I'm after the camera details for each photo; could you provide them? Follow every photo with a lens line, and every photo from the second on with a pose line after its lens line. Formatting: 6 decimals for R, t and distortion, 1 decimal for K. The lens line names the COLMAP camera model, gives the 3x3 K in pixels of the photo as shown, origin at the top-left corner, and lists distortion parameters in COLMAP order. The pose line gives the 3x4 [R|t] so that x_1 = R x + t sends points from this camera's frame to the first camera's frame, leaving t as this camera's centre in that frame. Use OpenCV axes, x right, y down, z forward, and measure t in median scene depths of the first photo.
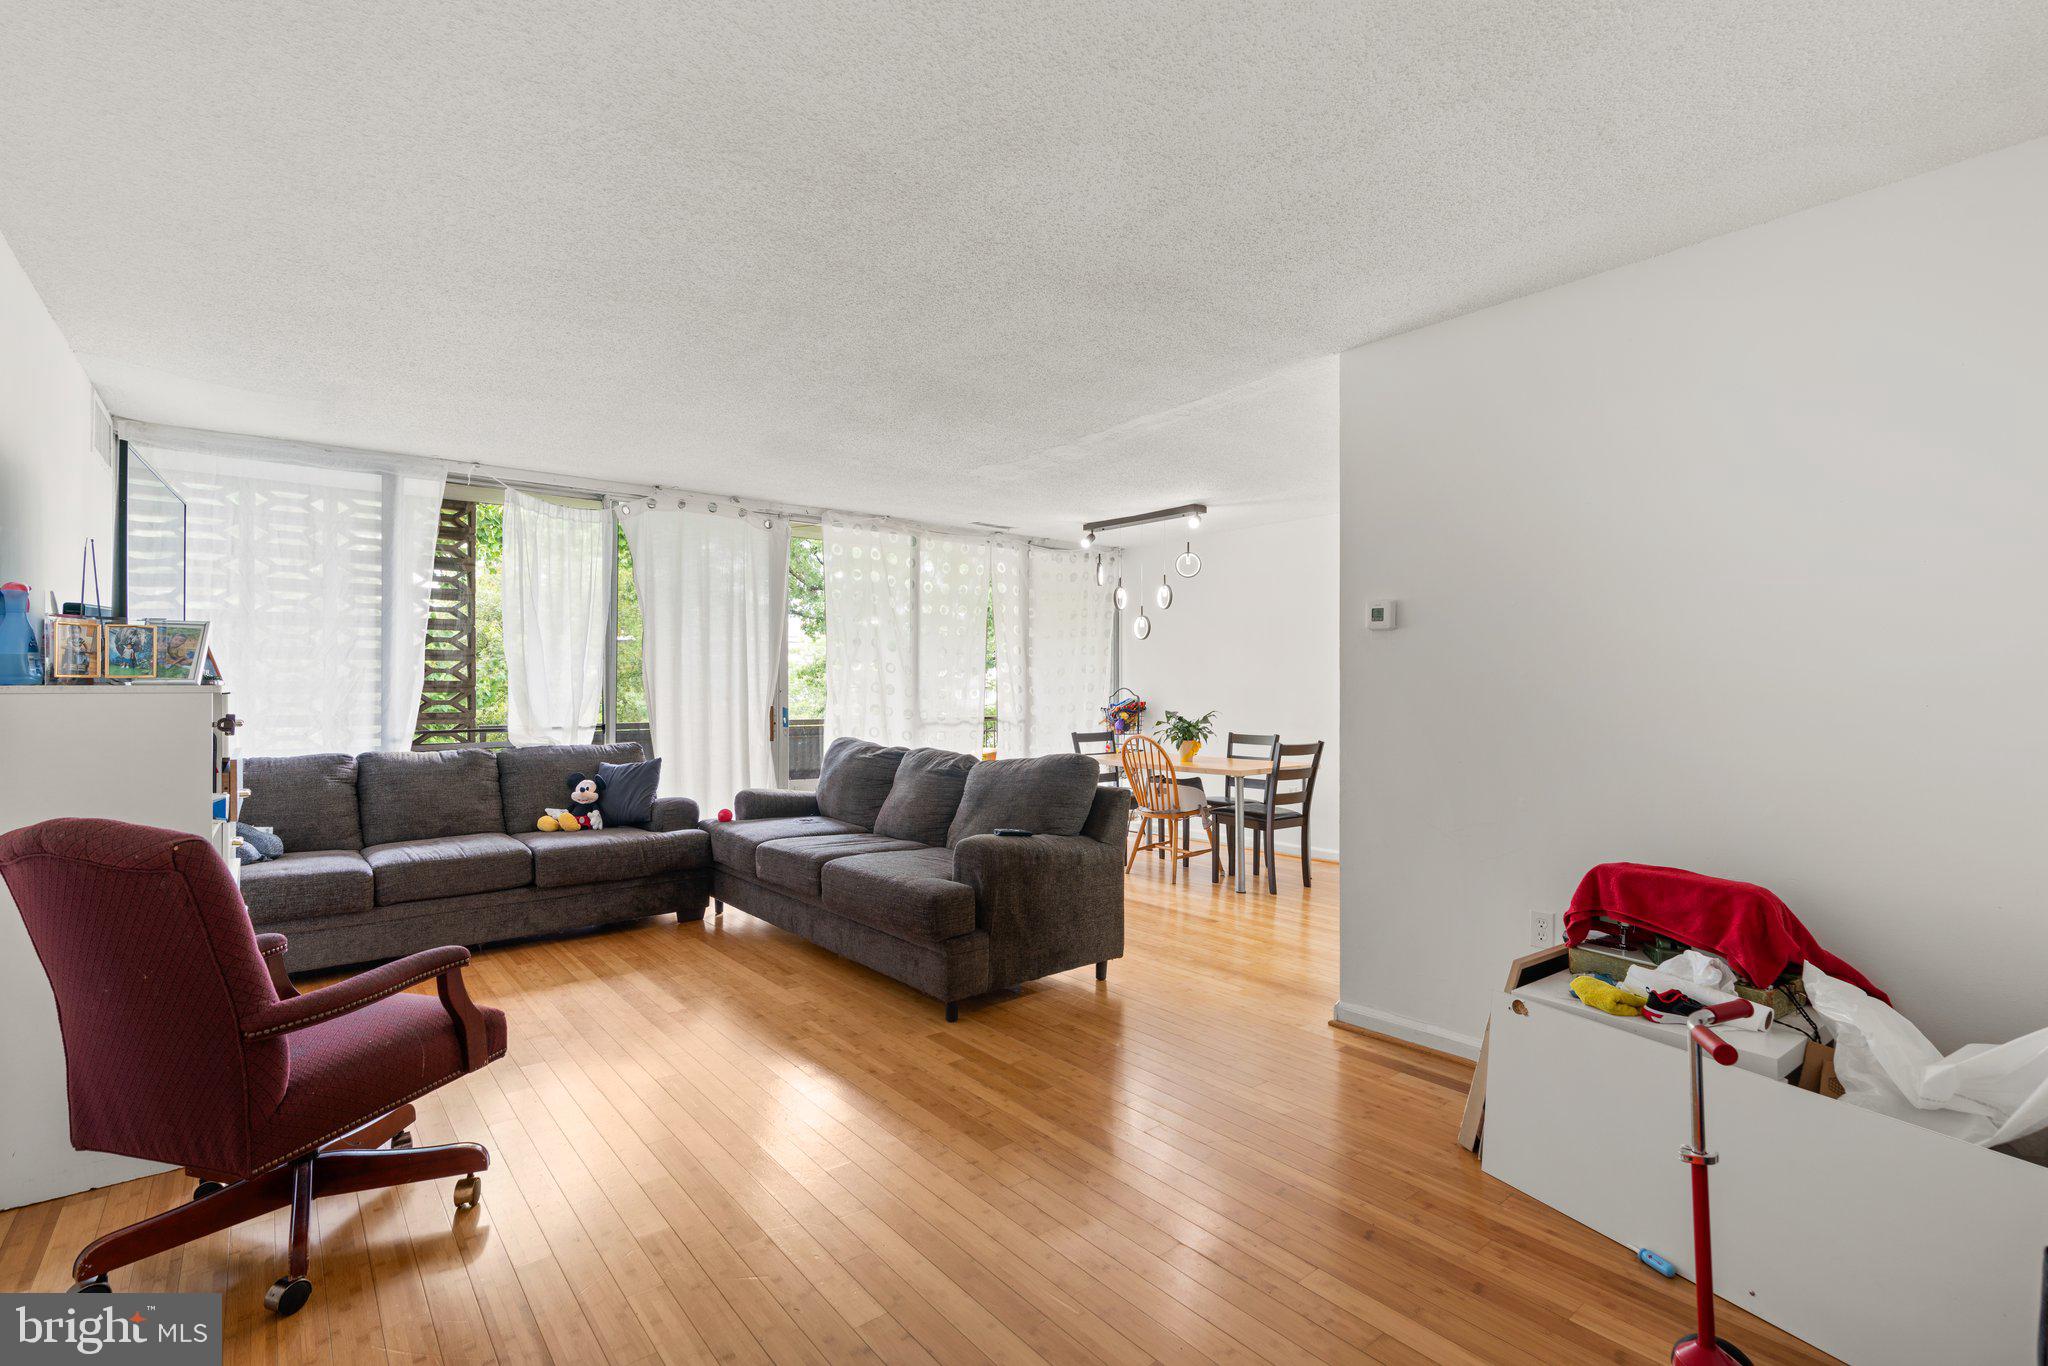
lens RADIAL K [[925.6, 0, 1019.1], [0, 925.6, 694.3], [0, 0, 1]] dist [-0.015380, 0.005737]
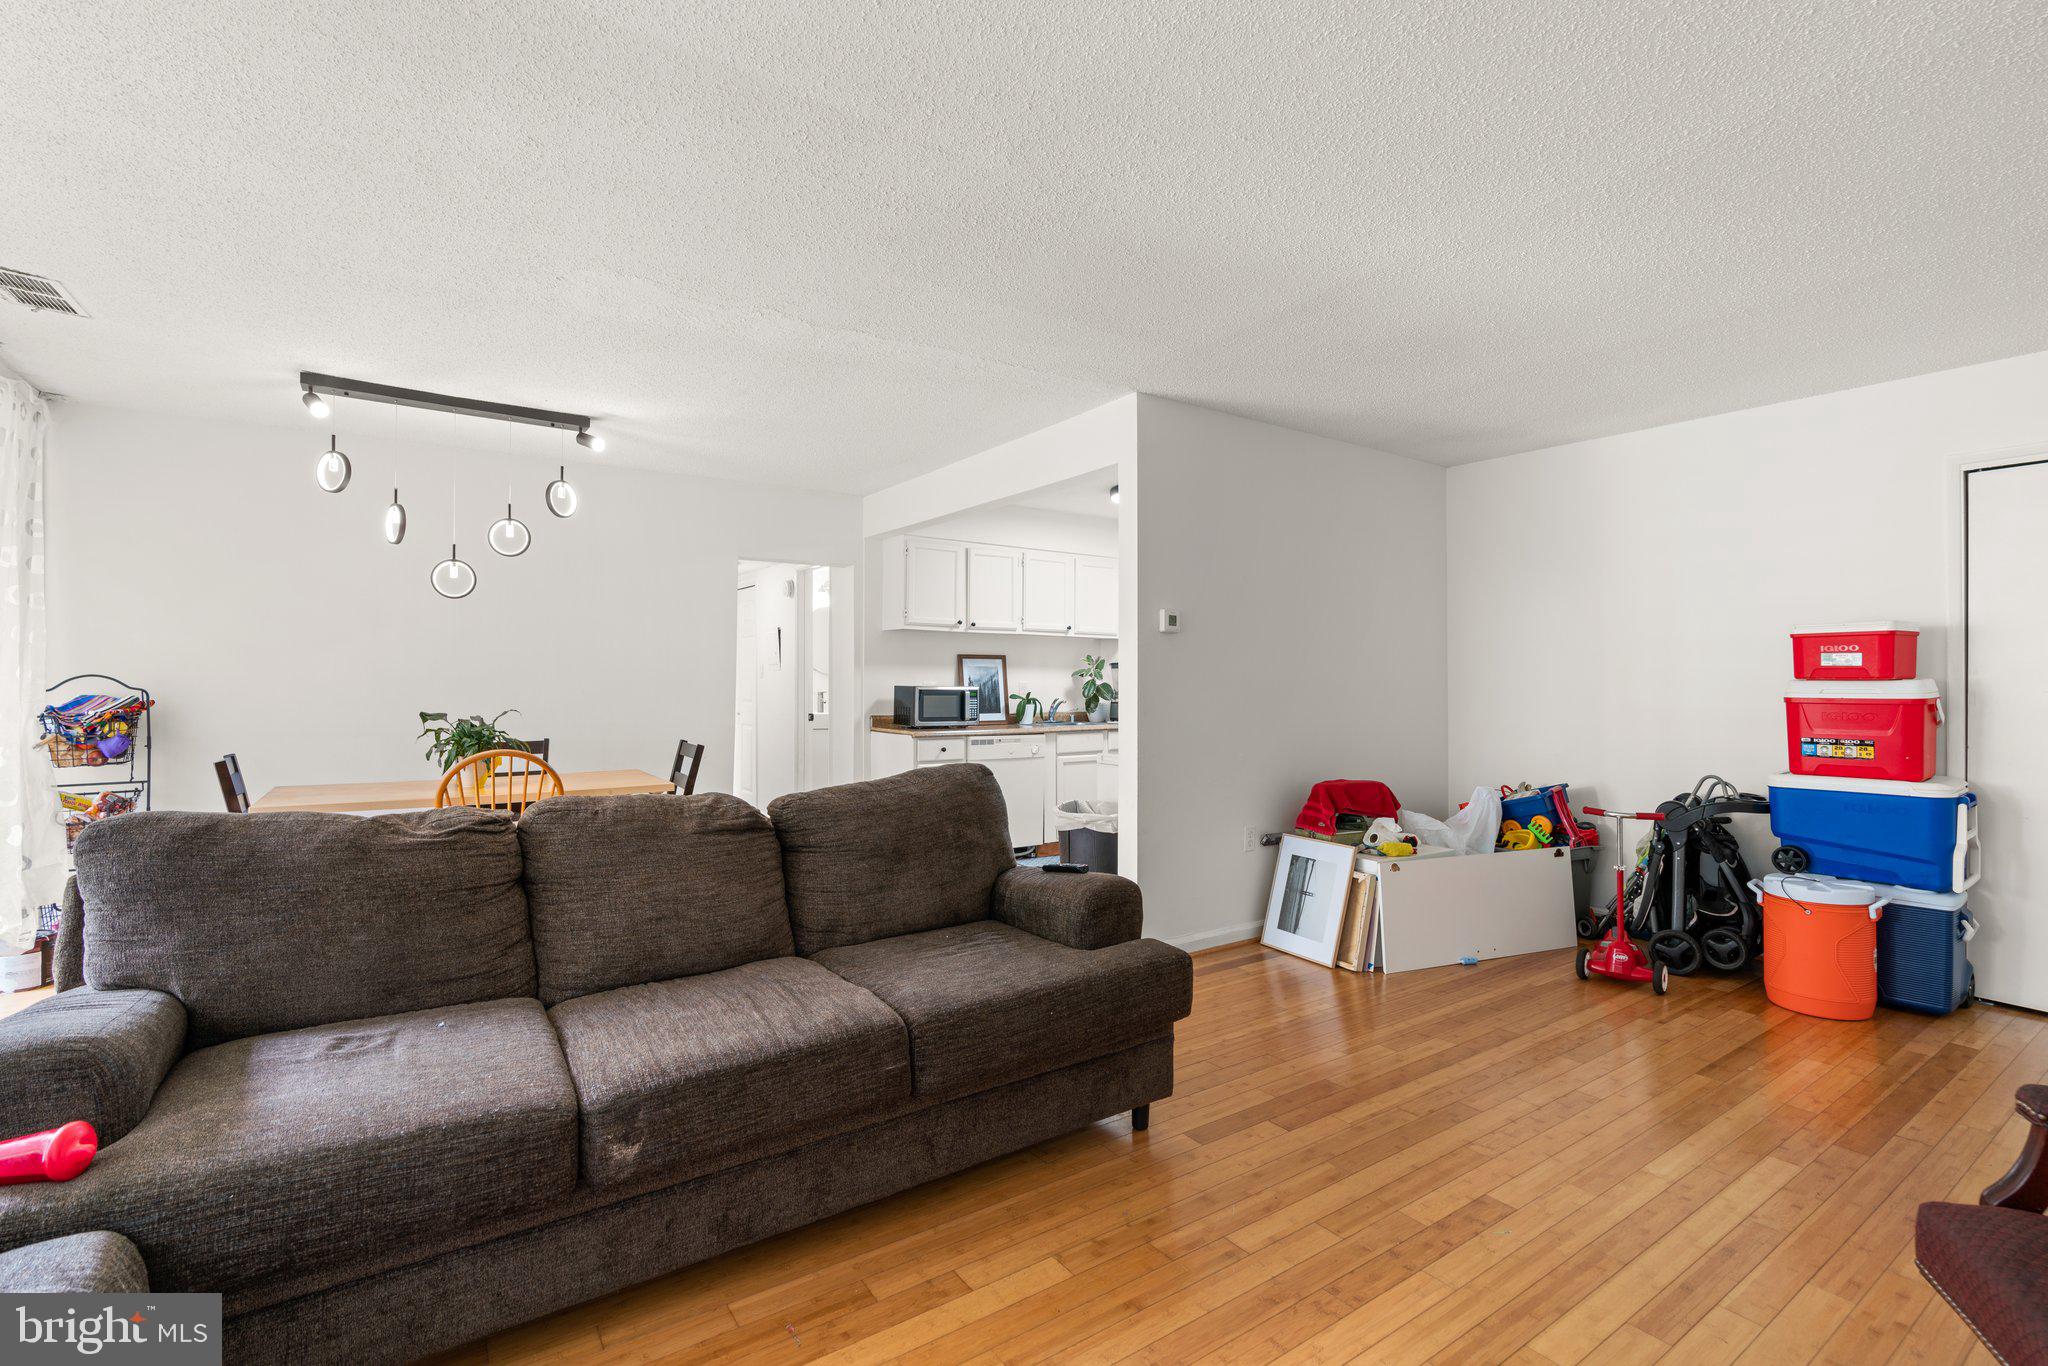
lens RADIAL K [[925.6, 0, 1029.3], [0, 925.6, 665.2], [0, 0, 1]] dist [-0.015380, 0.005737]
pose [[0.084051, 0.015853, 0.996335, -0.486820], [0.002633, 0.999866, -0.016131, -0.003328], [-0.996458, 0.003979, 0.083998, 0.607509]]
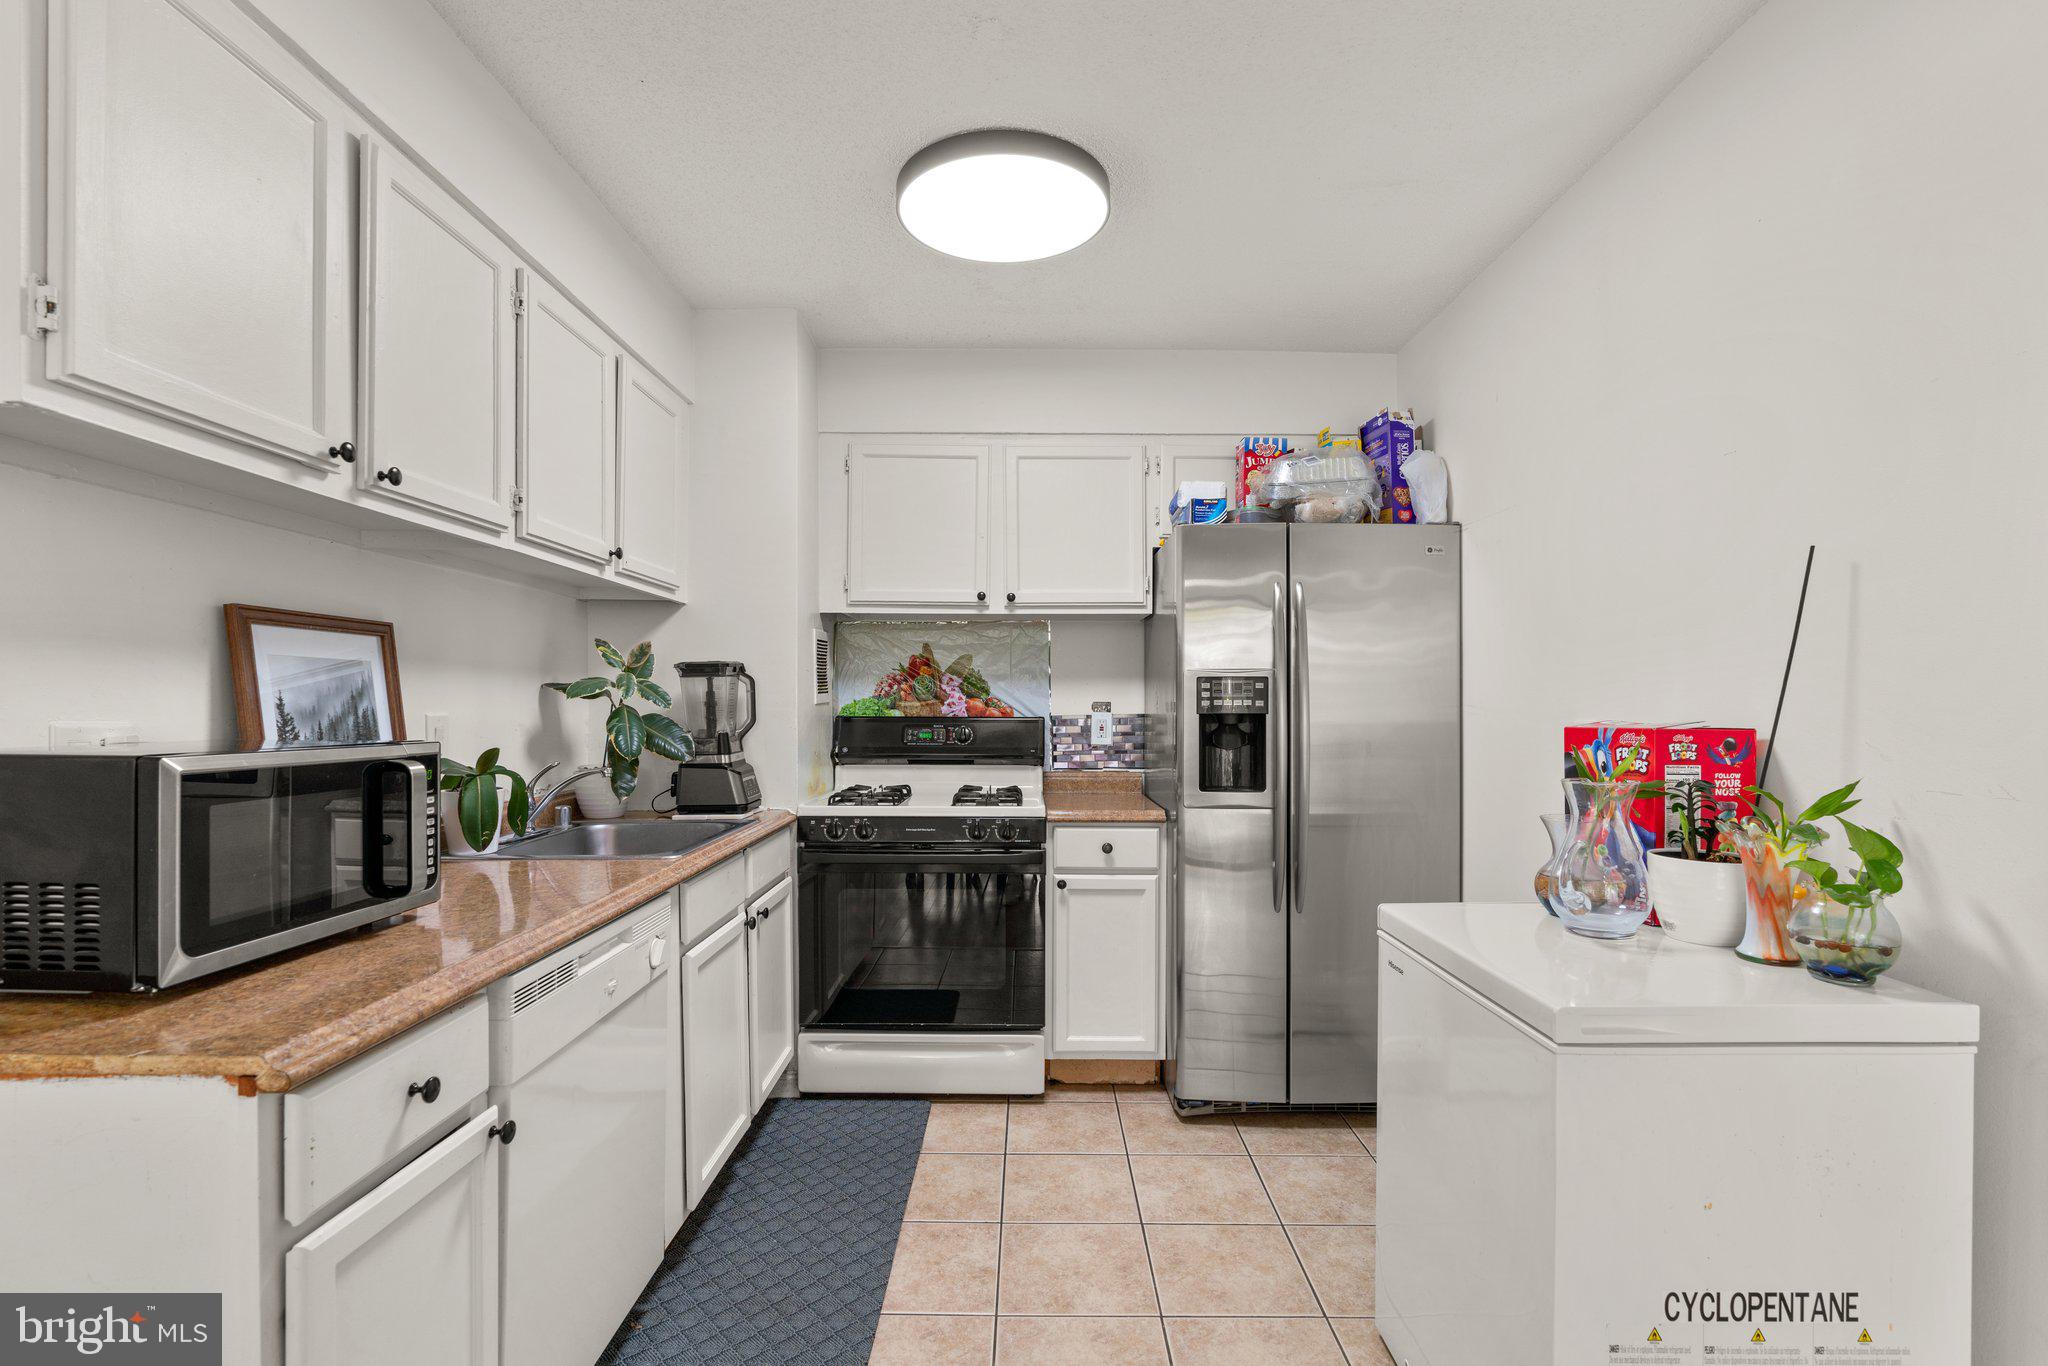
lens RADIAL K [[925.6, 0, 1022.8], [0, 925.6, 712.4], [0, 0, 1]] dist [-0.015380, 0.005737]
pose [[-0.774538, -0.008939, 0.632465, 0.296359], [0.001346, 0.999875, 0.015781, -0.007442], [-0.632527, 0.013074, -0.774428, 0.851878]]
